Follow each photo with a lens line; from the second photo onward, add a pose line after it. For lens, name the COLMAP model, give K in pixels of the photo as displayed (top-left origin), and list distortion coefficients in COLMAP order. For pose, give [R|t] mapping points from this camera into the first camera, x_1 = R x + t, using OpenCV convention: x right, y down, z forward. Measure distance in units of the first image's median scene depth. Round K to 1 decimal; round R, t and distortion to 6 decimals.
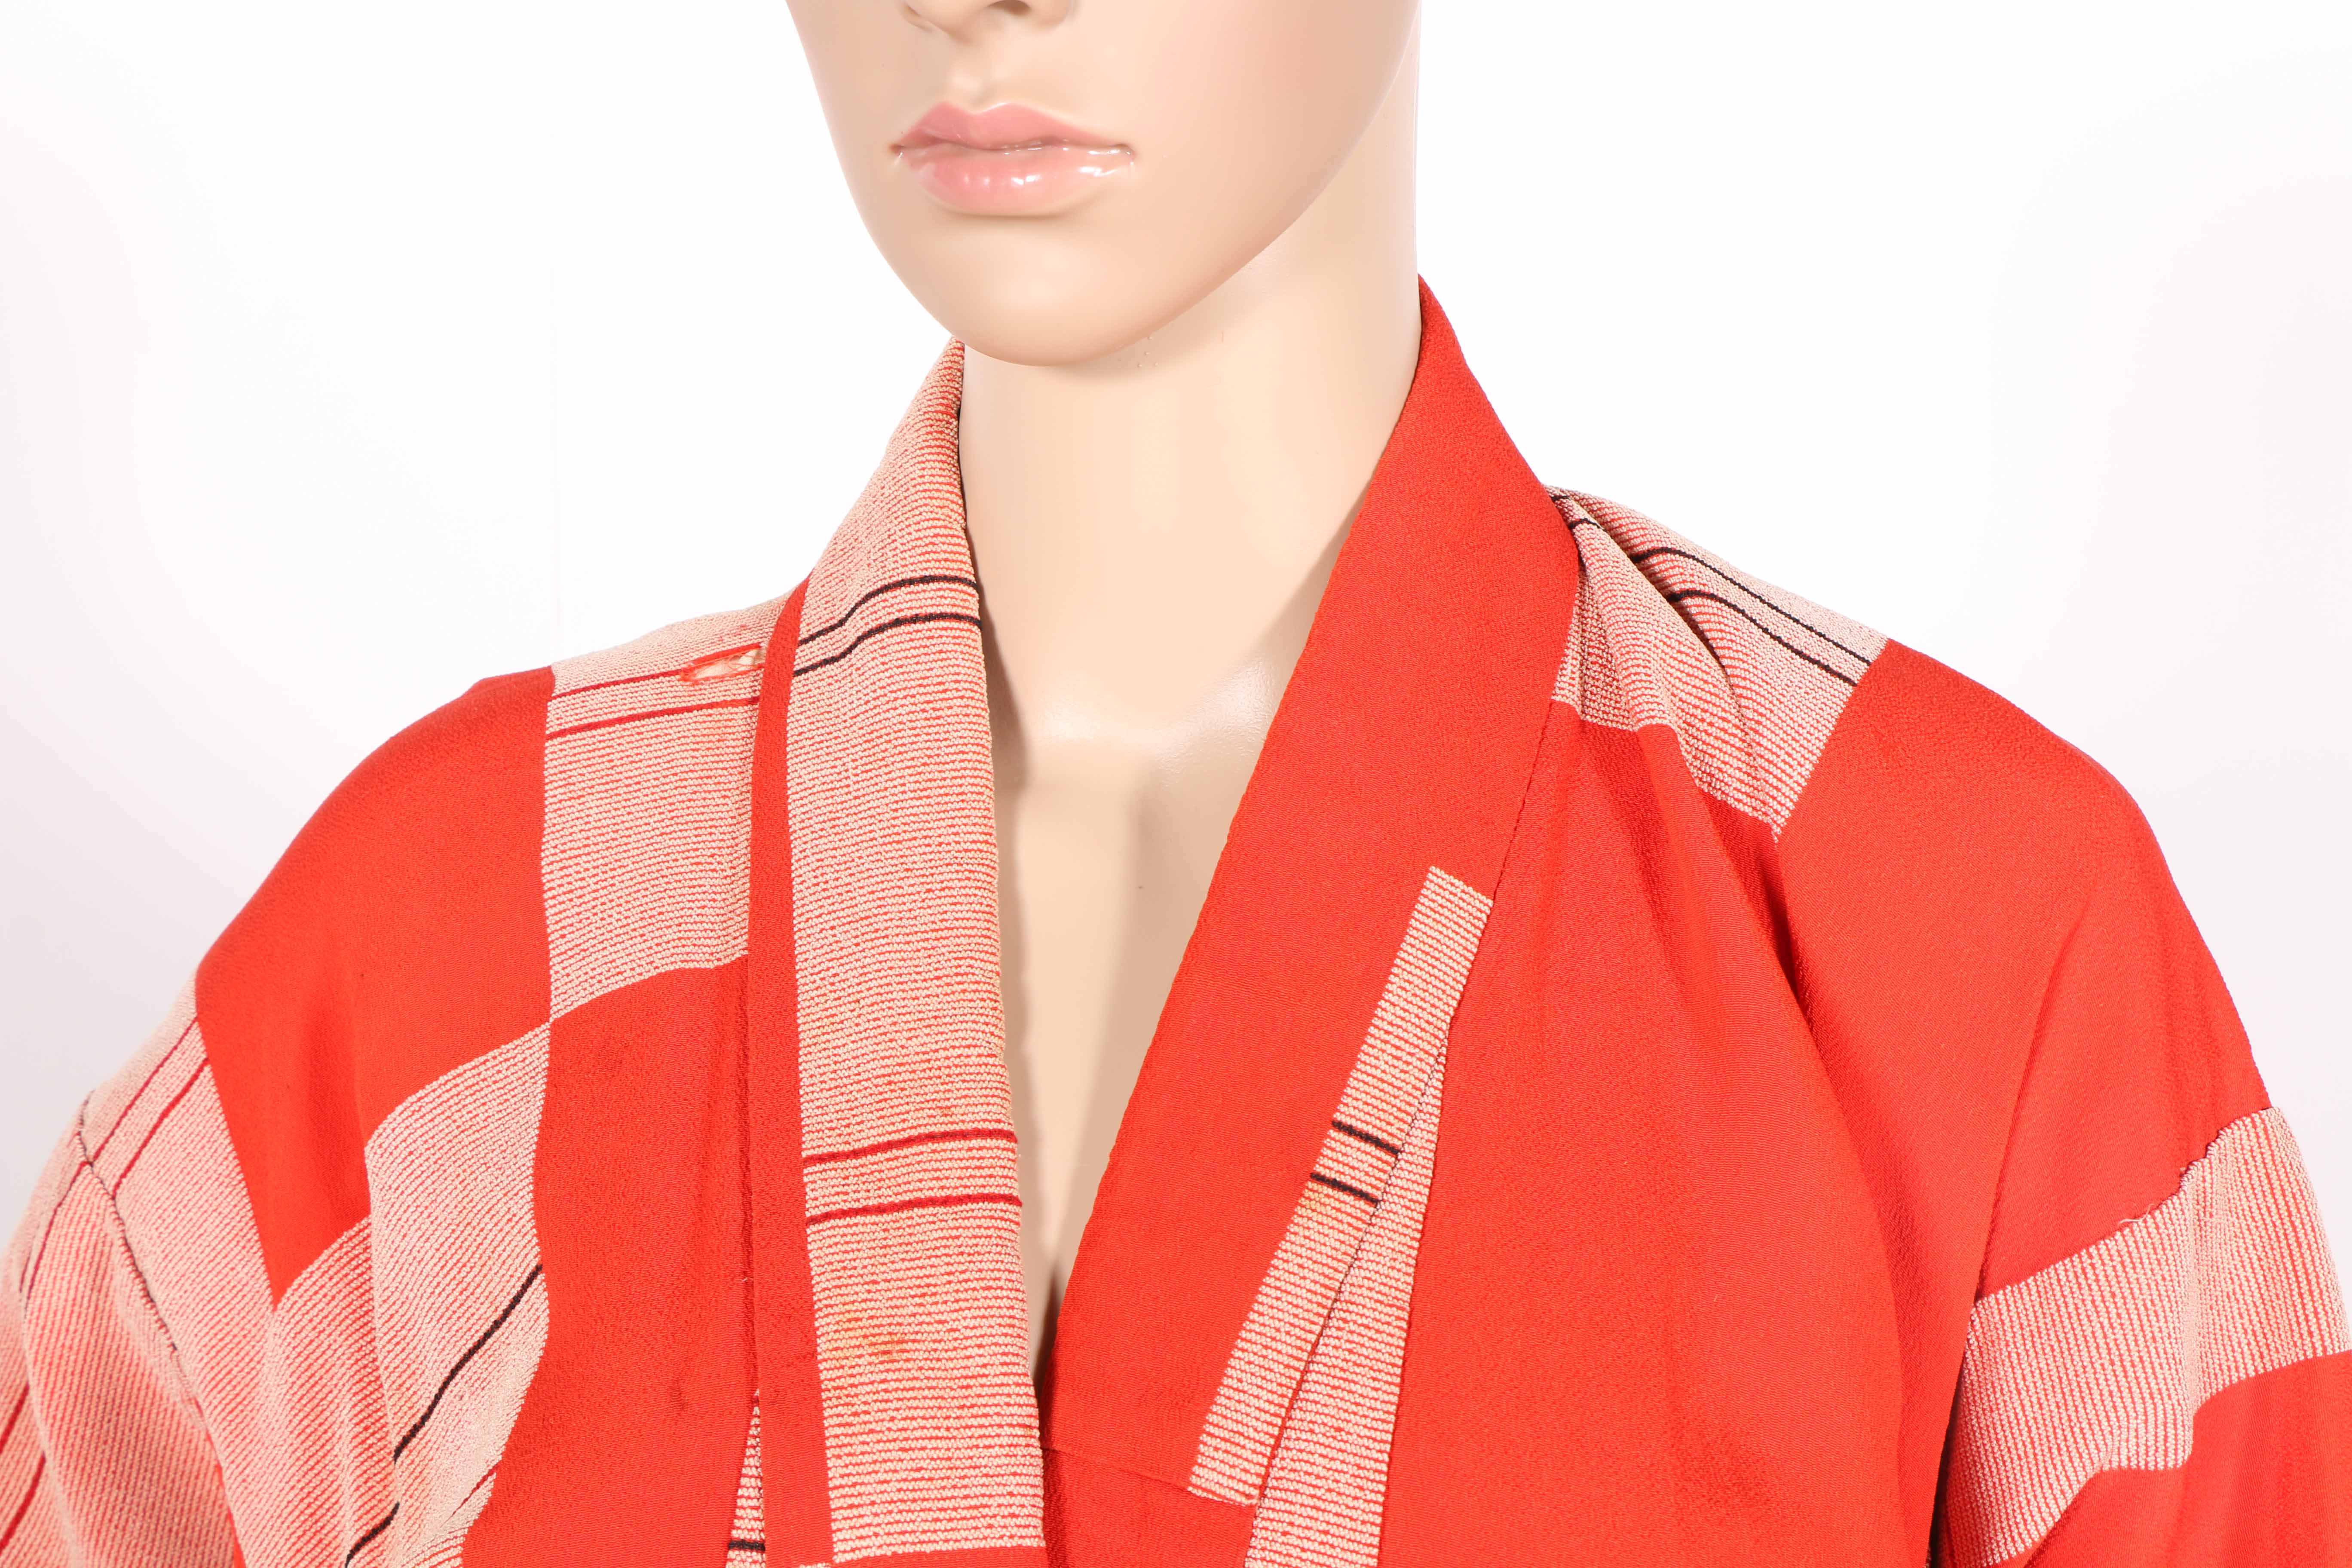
lens RADIAL K [[3821.2, 0, 1170.0], [0, 3821.2, 784.2], [0, 0, 1]] dist [0.027134, 0.000000]
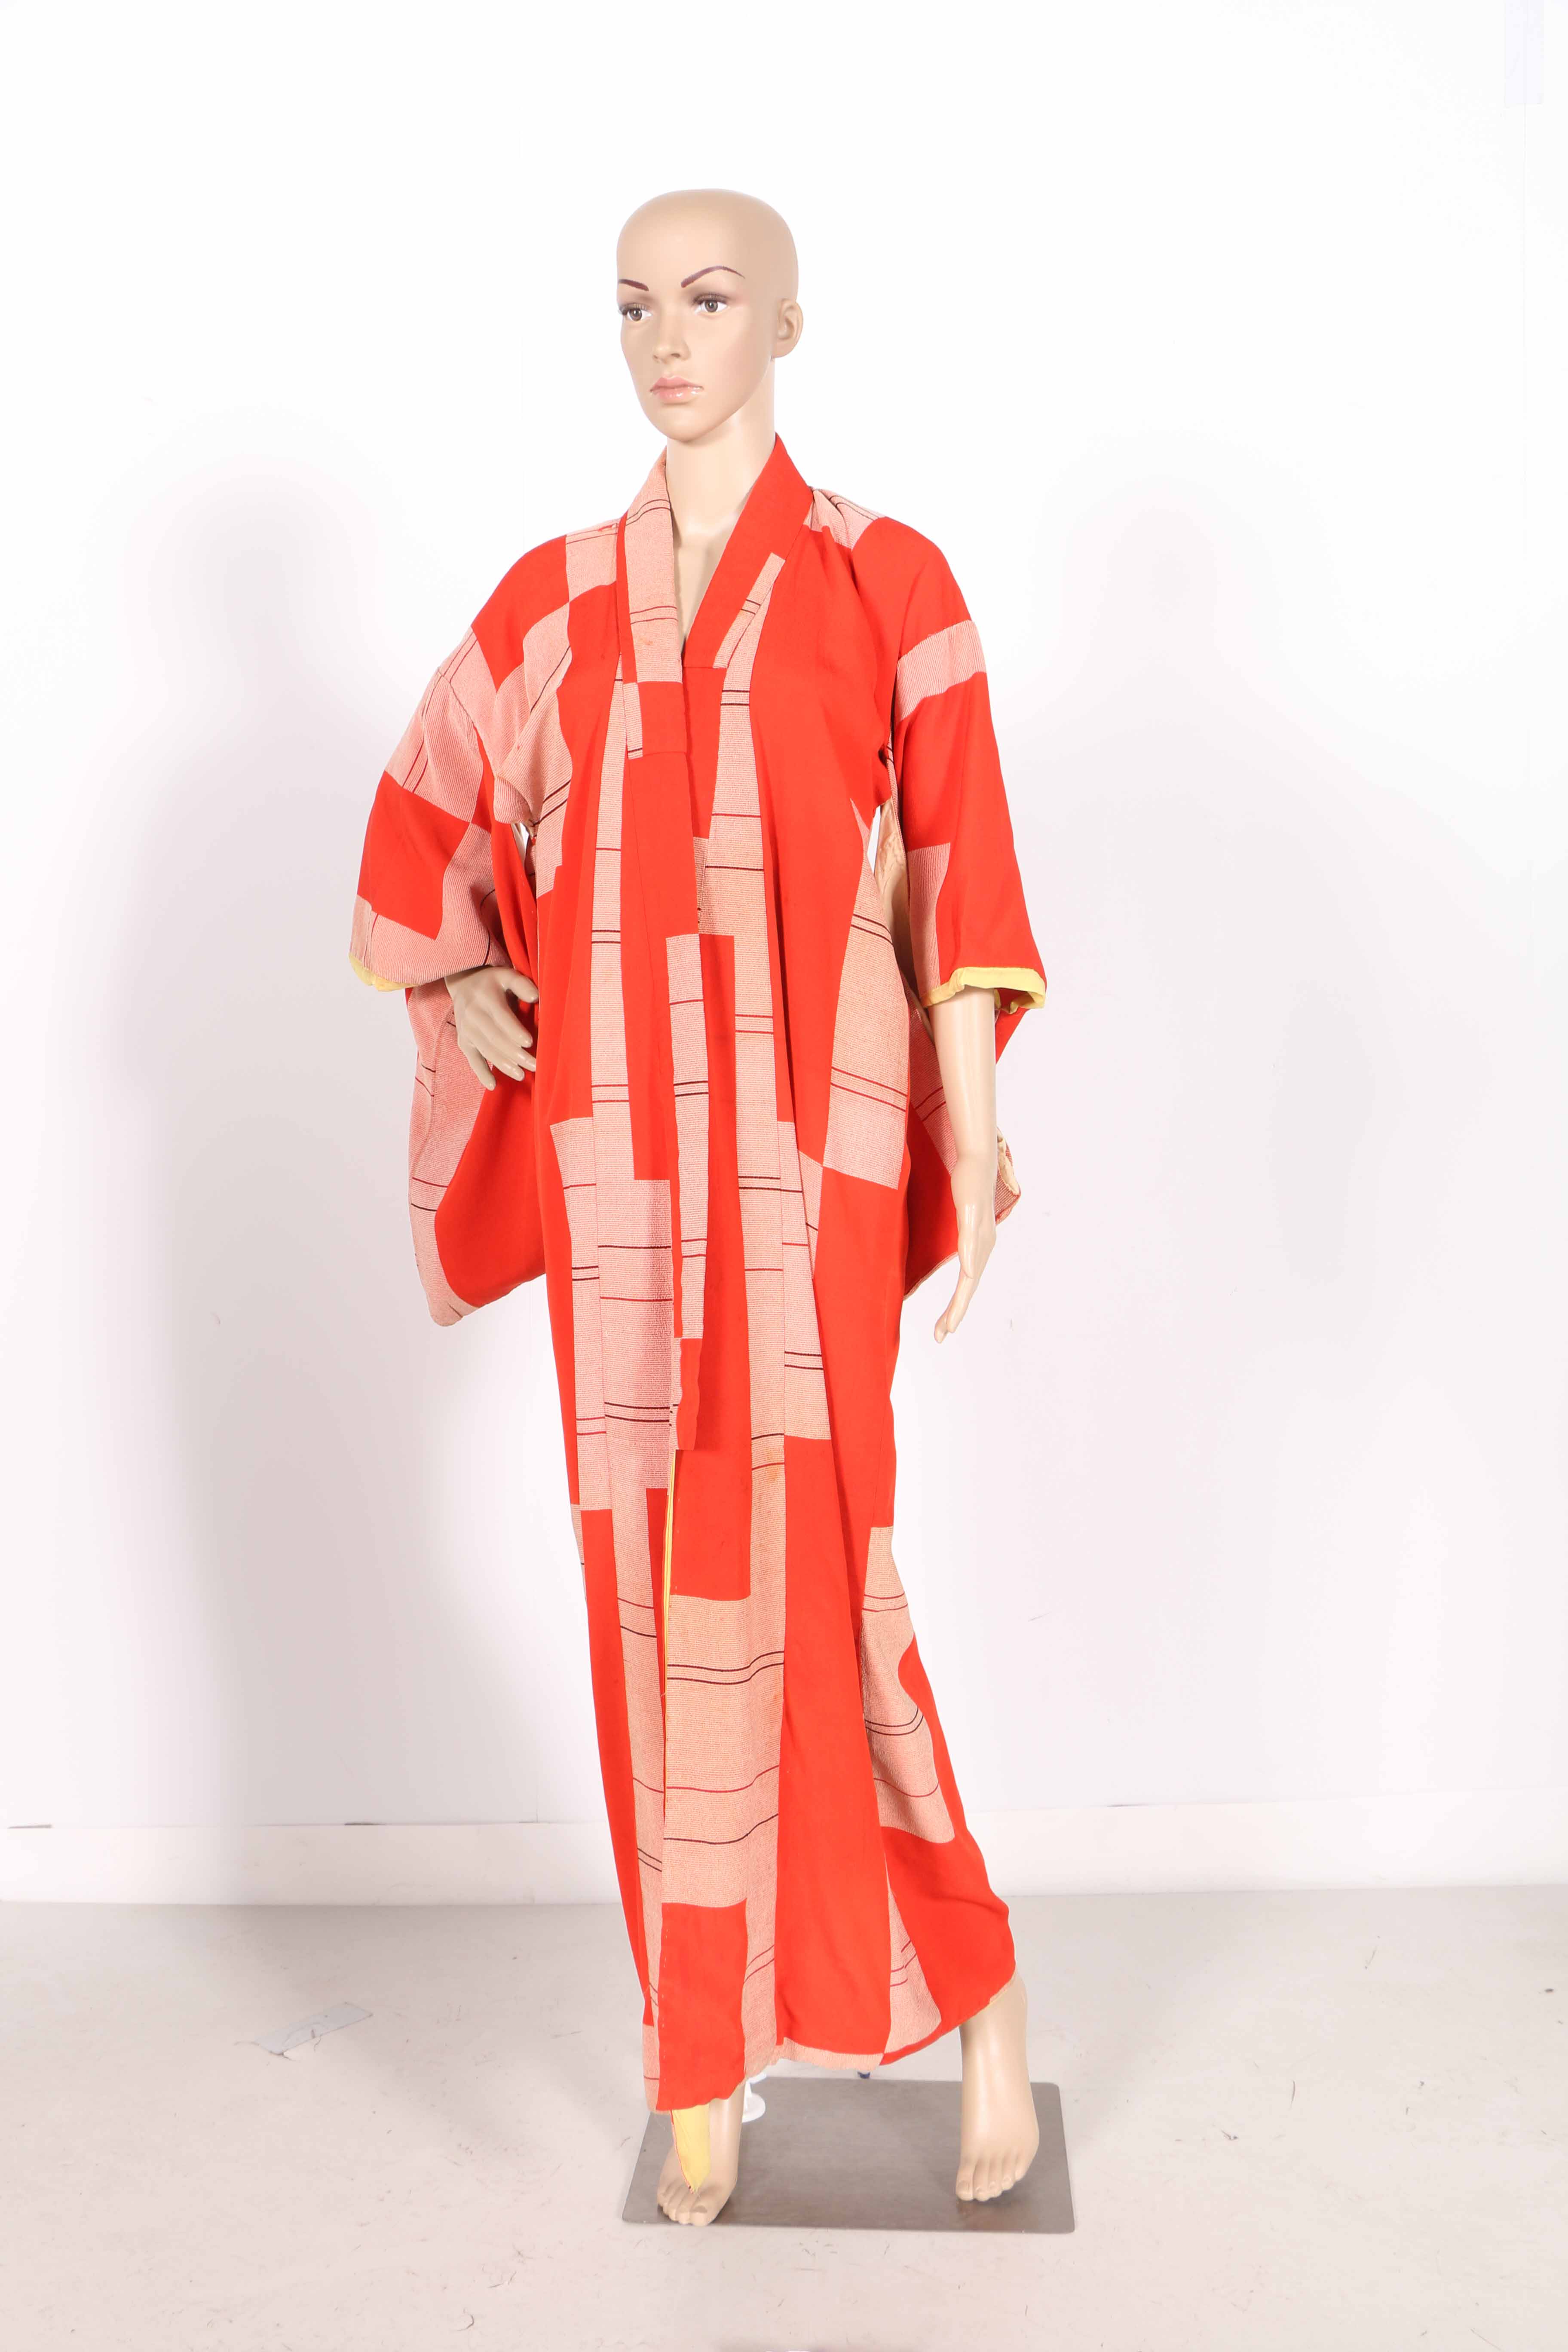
lens RADIAL K [[2566.9, 0, 792.0], [0, 2566.9, 1175.5], [0, 0, 1]] dist [0.008239, 0.000000]
pose [[0.999932, 0.004048, -0.010897, 0.123996], [-0.003990, 0.999978, 0.005349, 0.706591], [0.010918, -0.005305, 0.999926, -1.924612]]
